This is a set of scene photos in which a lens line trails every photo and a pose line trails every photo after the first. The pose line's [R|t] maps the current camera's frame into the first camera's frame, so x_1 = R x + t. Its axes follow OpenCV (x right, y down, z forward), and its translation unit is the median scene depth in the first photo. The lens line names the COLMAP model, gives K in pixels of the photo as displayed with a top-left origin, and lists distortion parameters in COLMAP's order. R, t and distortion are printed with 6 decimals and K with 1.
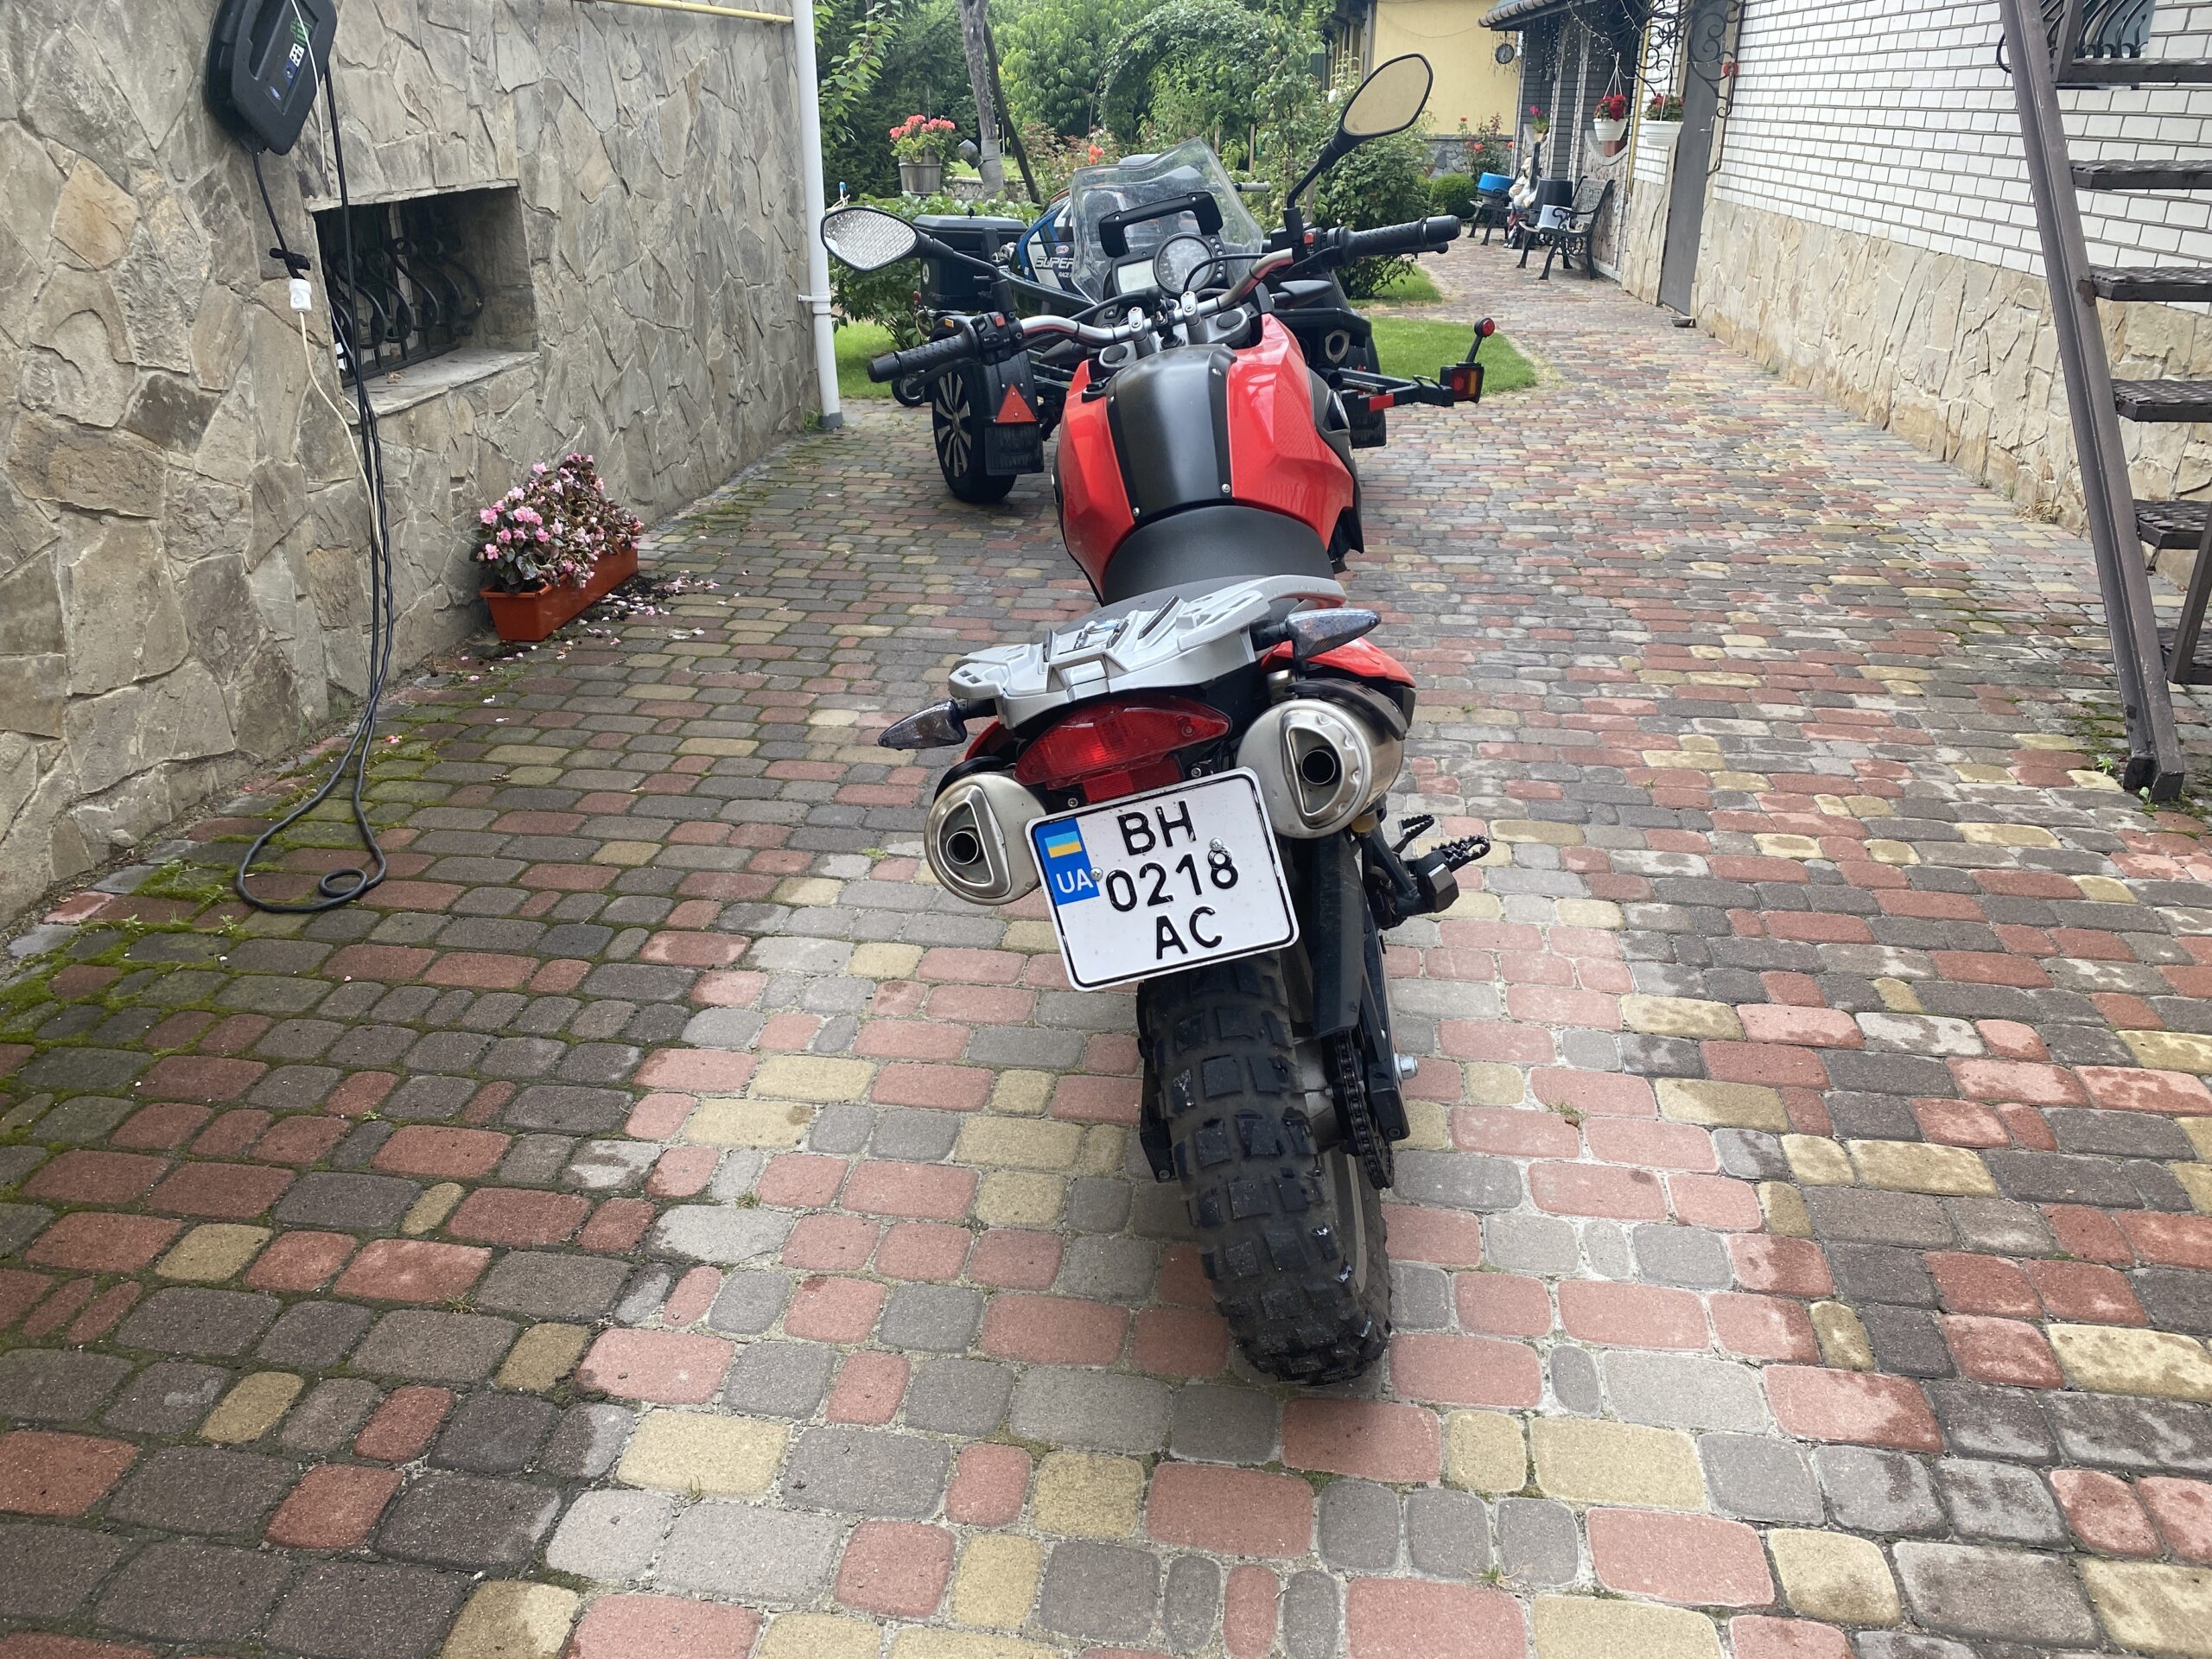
lens RADIAL K [[1684.6, 0, 1102.9], [0, 1684.6, 824.2], [0, 0, 1]] dist [0.015740, -0.010763]
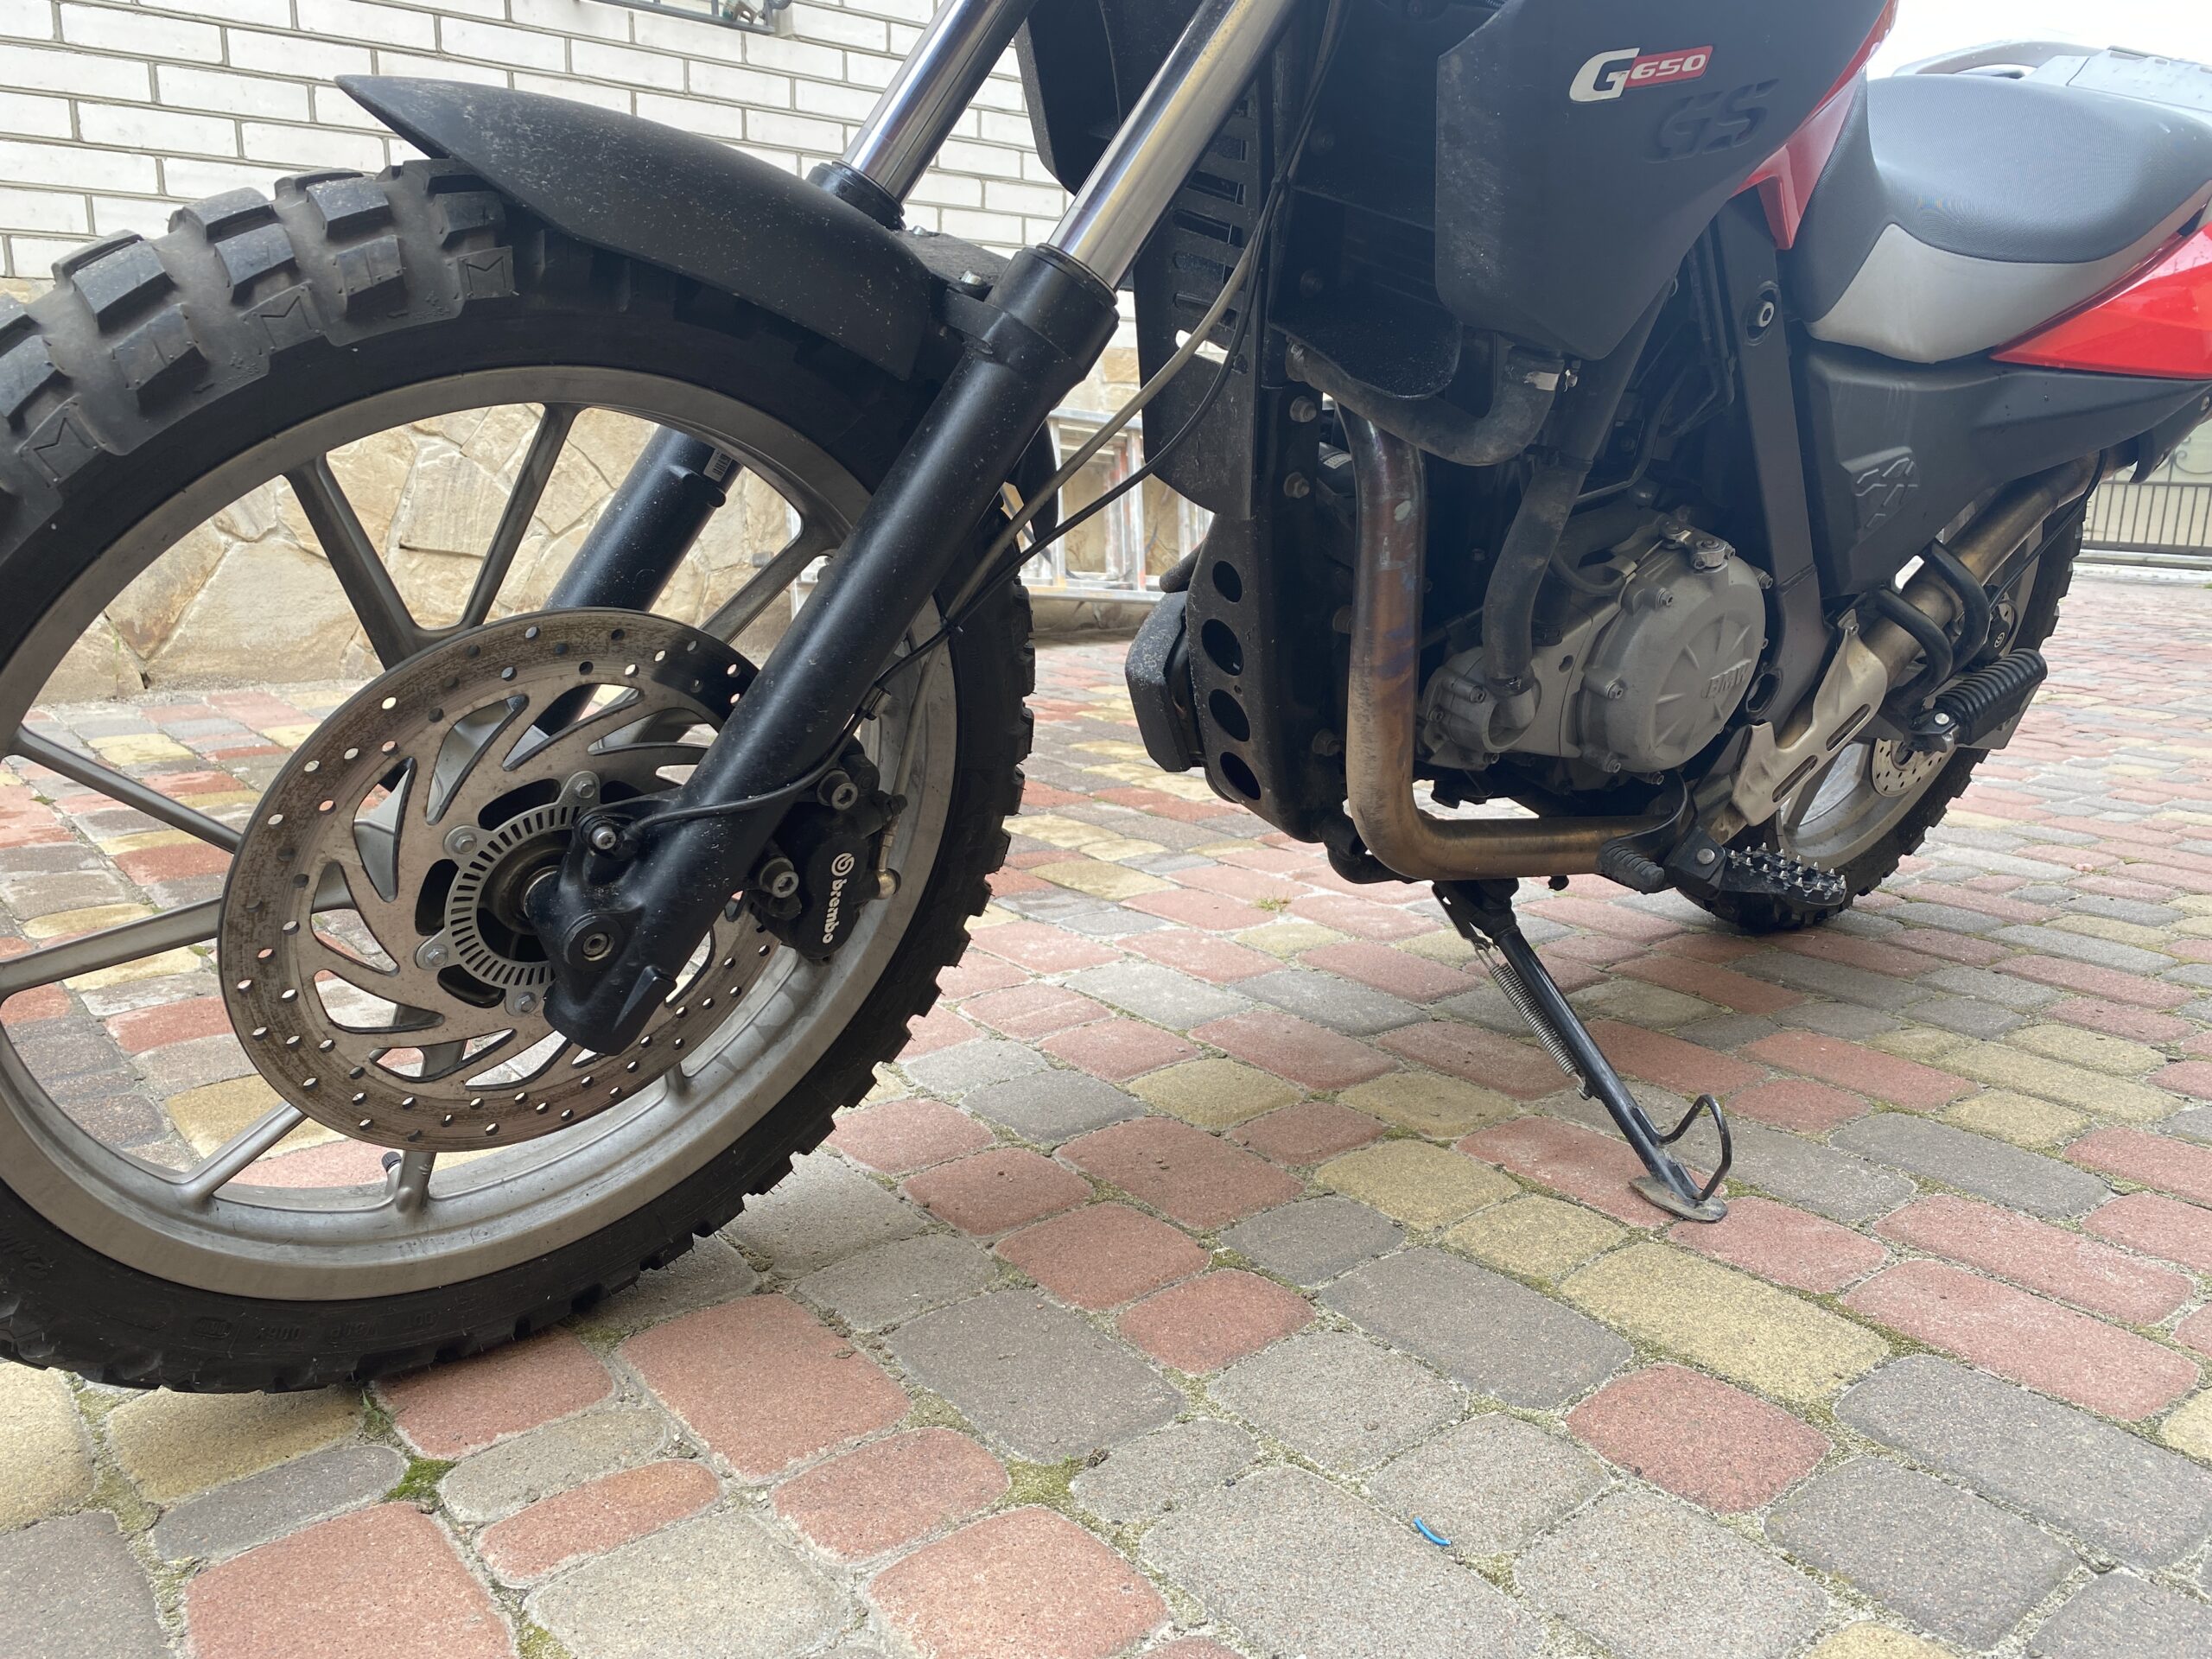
lens RADIAL K [[1695.0, 0, 1107.7], [0, 1695.0, 819.5], [0, 0, 1]] dist [0.008566, -0.002094]
pose [[-0.733312, -0.167329, 0.658980, -0.141449], [0.251025, 0.834126, 0.491142, -0.210015], [-0.631854, 0.525580, -0.569671, 1.143639]]
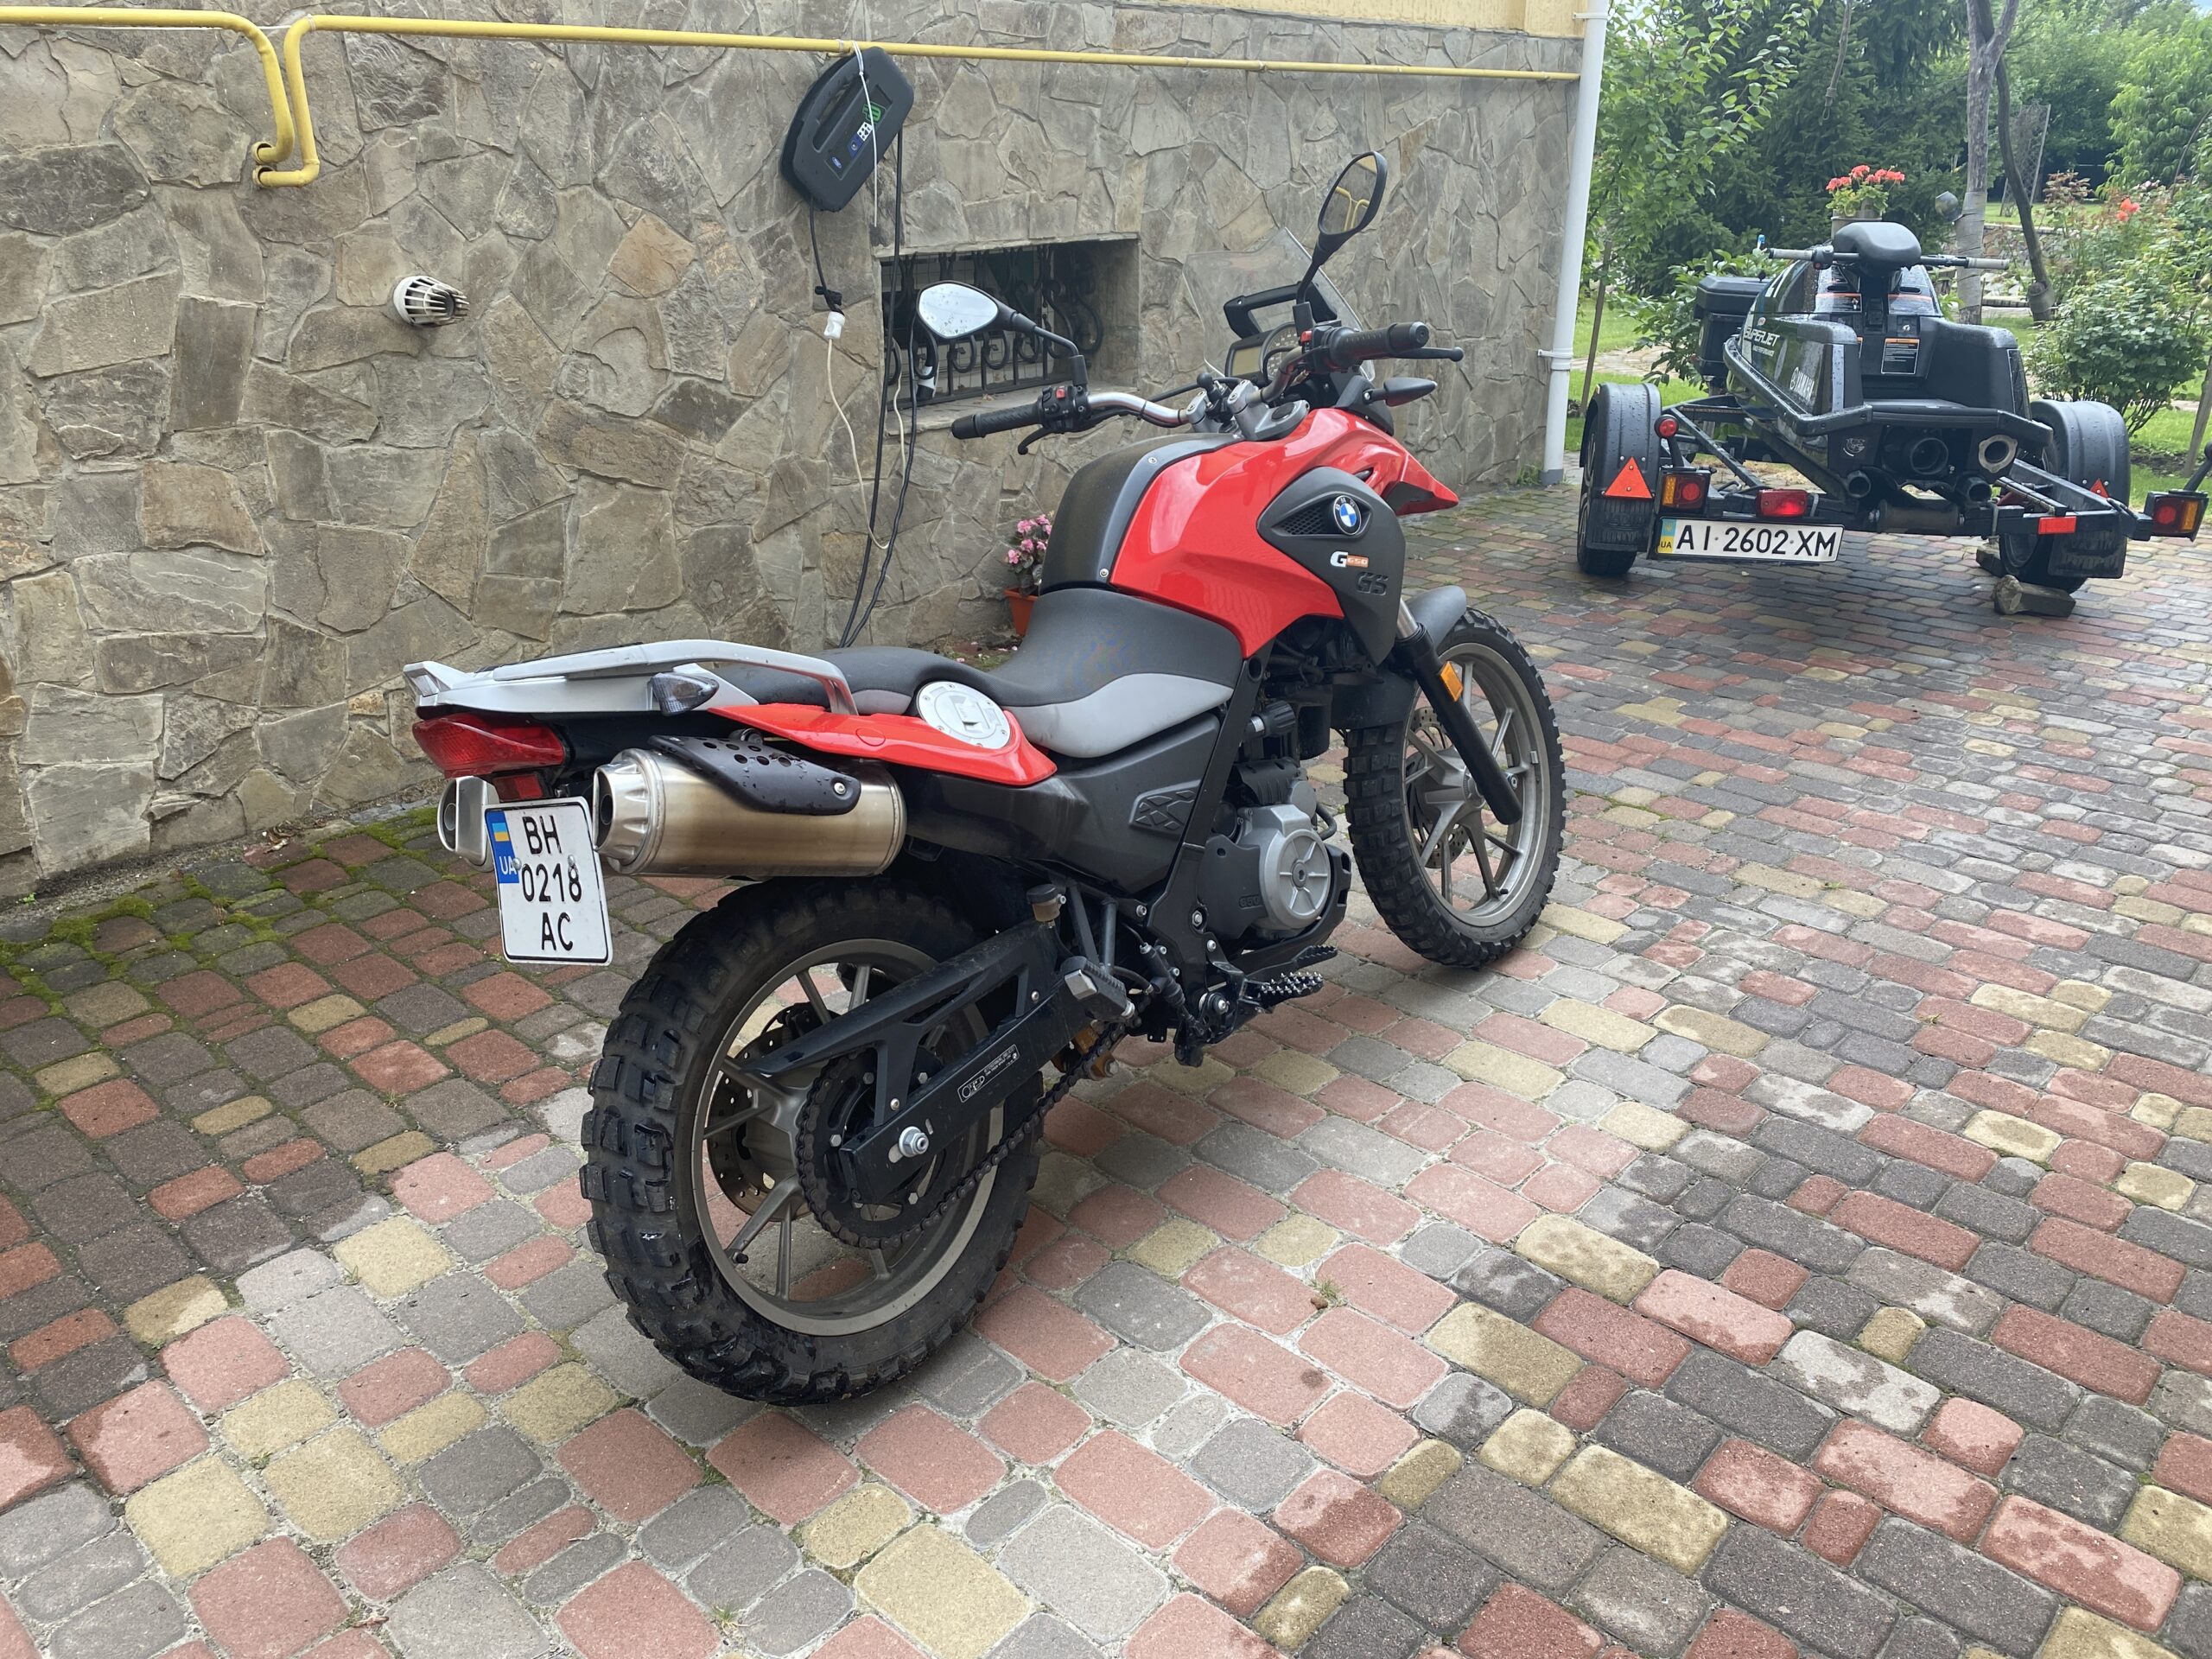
lens RADIAL K [[1684.2, 0, 1102.1], [0, 1684.2, 827.5], [0, 0, 1]] dist [0.012083, -0.004044]
pose [[0.820951, 0.219233, -0.527235, 0.466469], [-0.228249, 0.972373, 0.048926, -0.071685], [0.523395, 0.080175, 0.848310, 0.106962]]
